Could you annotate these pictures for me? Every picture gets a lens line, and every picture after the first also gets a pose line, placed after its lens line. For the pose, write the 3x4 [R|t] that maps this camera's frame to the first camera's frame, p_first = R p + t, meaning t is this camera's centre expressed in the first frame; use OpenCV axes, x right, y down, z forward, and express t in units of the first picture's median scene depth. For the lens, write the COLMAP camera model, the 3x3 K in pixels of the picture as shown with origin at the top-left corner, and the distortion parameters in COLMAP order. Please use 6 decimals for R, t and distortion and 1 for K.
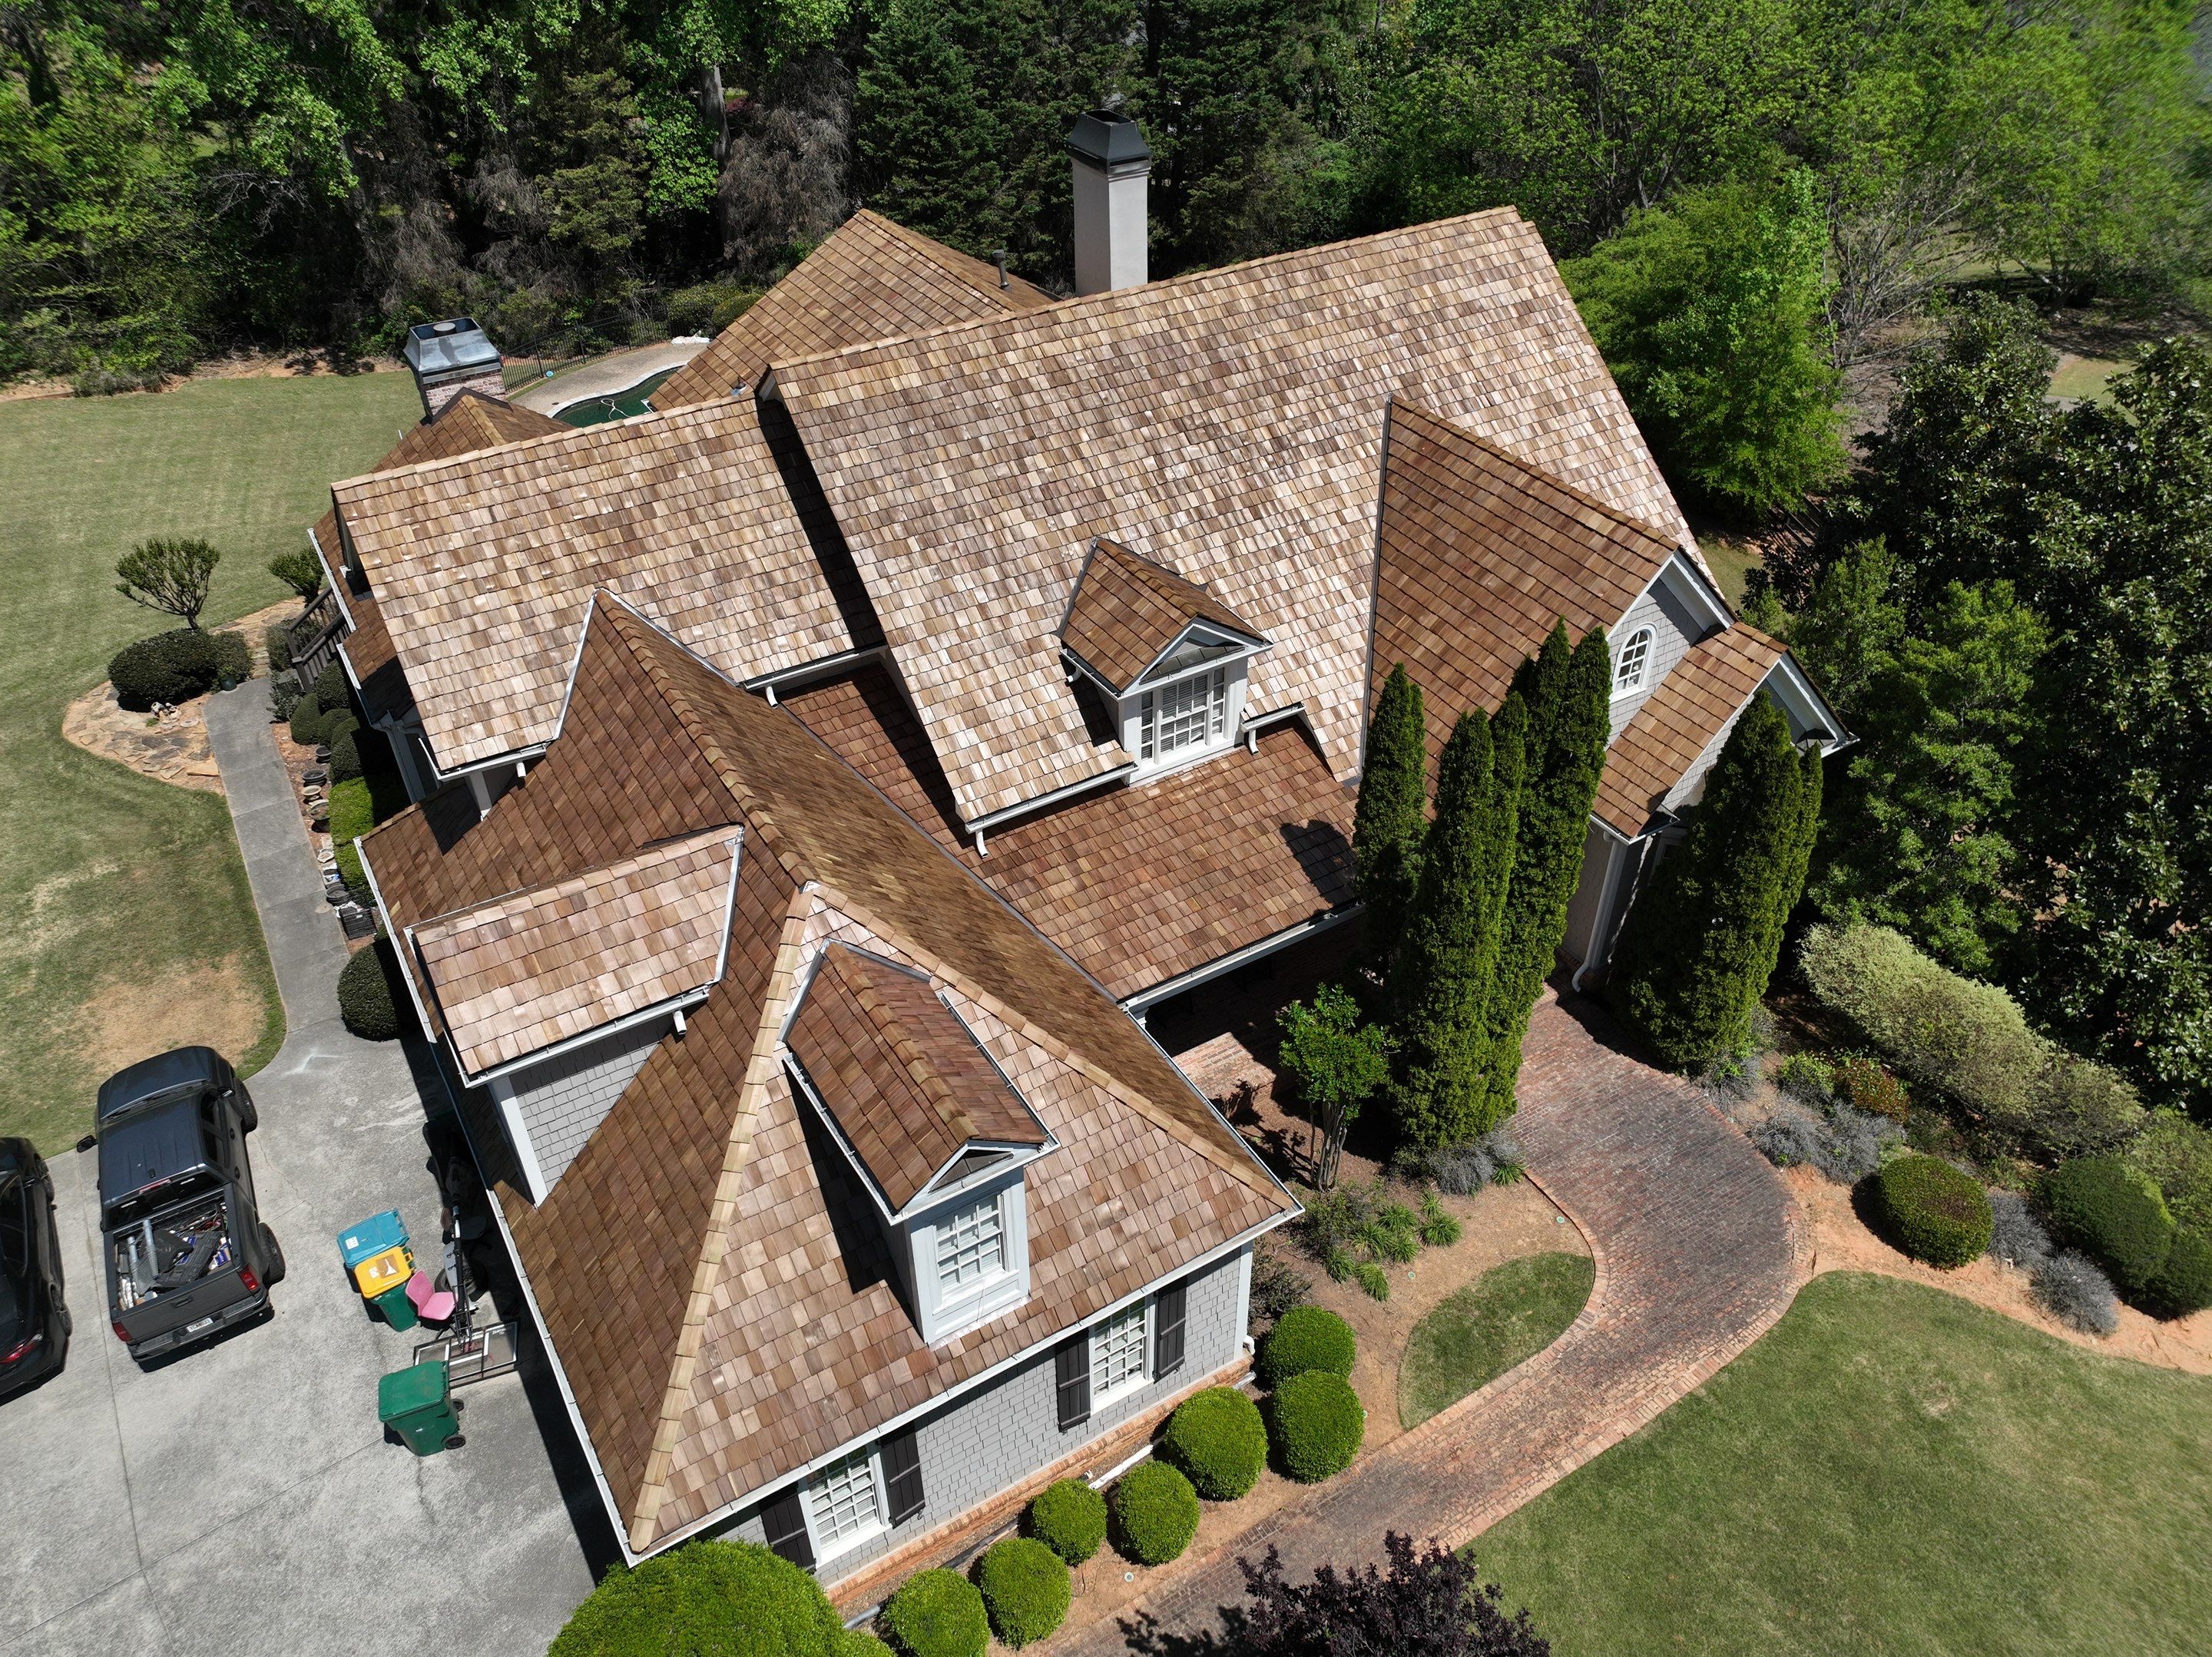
lens RADIAL K [[1580.1, 0, 1106.0], [0, 1580.1, 828.5], [0, 0, 1]] dist [-0.009270, 0.001211]
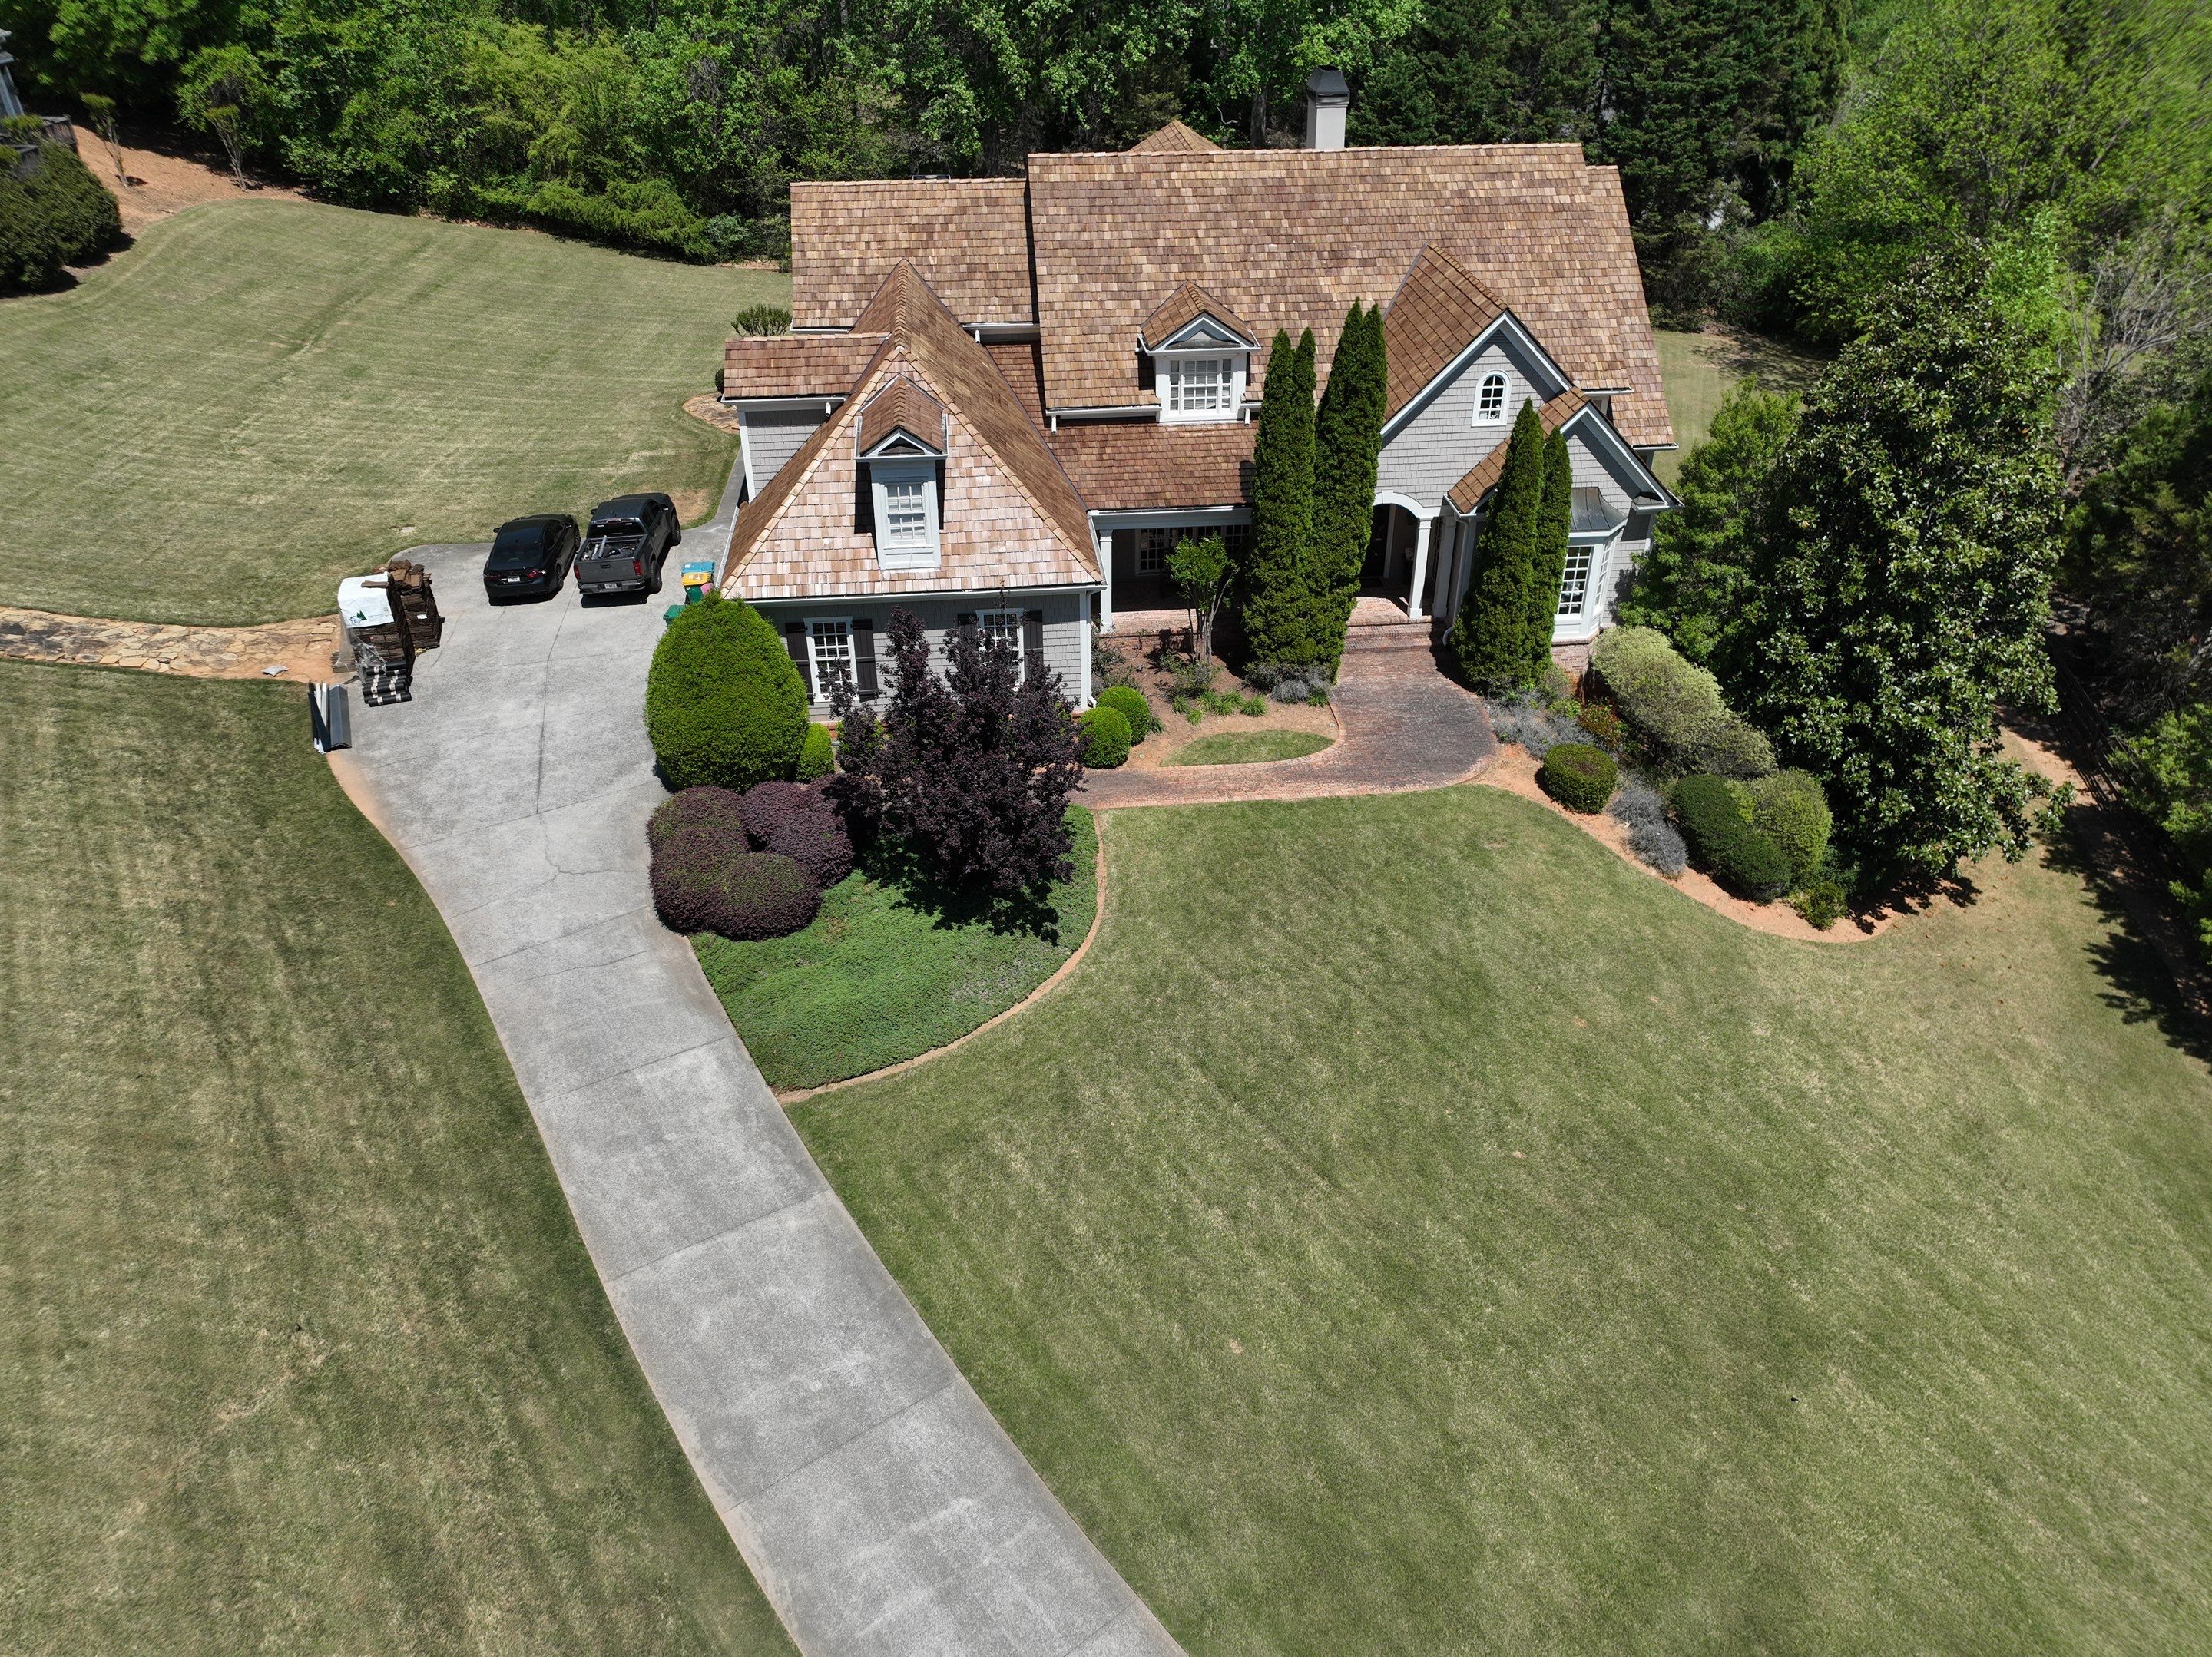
lens RADIAL K [[1527.7, 0, 1106.0], [0, 1527.7, 828.5], [0, 0, 1]] dist [-0.002369, -0.001072]
pose [[0.902566, 0.240777, -0.356932, 0.636424], [-0.265159, 0.963993, -0.020215, 0.428212], [0.339213, 0.112889, 0.933912, -0.454815]]
